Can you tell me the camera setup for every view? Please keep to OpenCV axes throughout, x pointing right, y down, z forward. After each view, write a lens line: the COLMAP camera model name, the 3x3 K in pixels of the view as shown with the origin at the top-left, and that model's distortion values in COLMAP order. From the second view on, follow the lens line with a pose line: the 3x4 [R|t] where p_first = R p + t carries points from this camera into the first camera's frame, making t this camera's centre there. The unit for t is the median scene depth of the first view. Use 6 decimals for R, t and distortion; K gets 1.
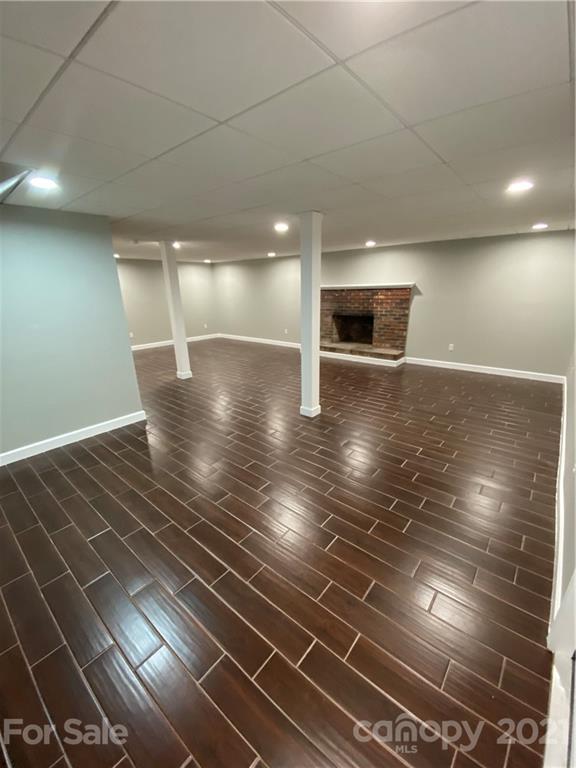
lens RADIAL K [[311.4, 0, 307.6], [0, 311.4, 410.1], [0, 0, 1]] dist [0.002716, -0.007679]
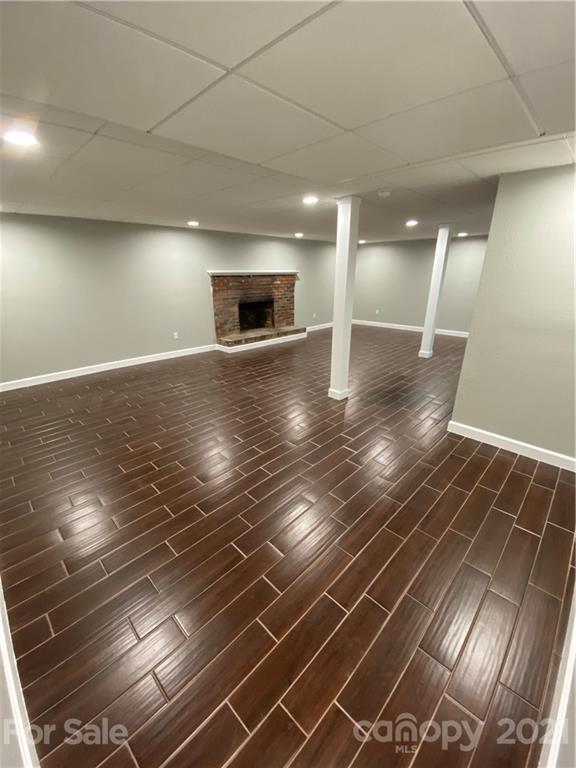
lens RADIAL K [[311.4, 0, 293.0], [0, 311.4, 385.6], [0, 0, 1]] dist [0.002716, -0.007679]
pose [[0.088523, -0.328331, 0.940406, -0.899551], [0.360314, 0.890733, 0.277071, -0.314079], [-0.928621, 0.314314, 0.197153, 0.822312]]
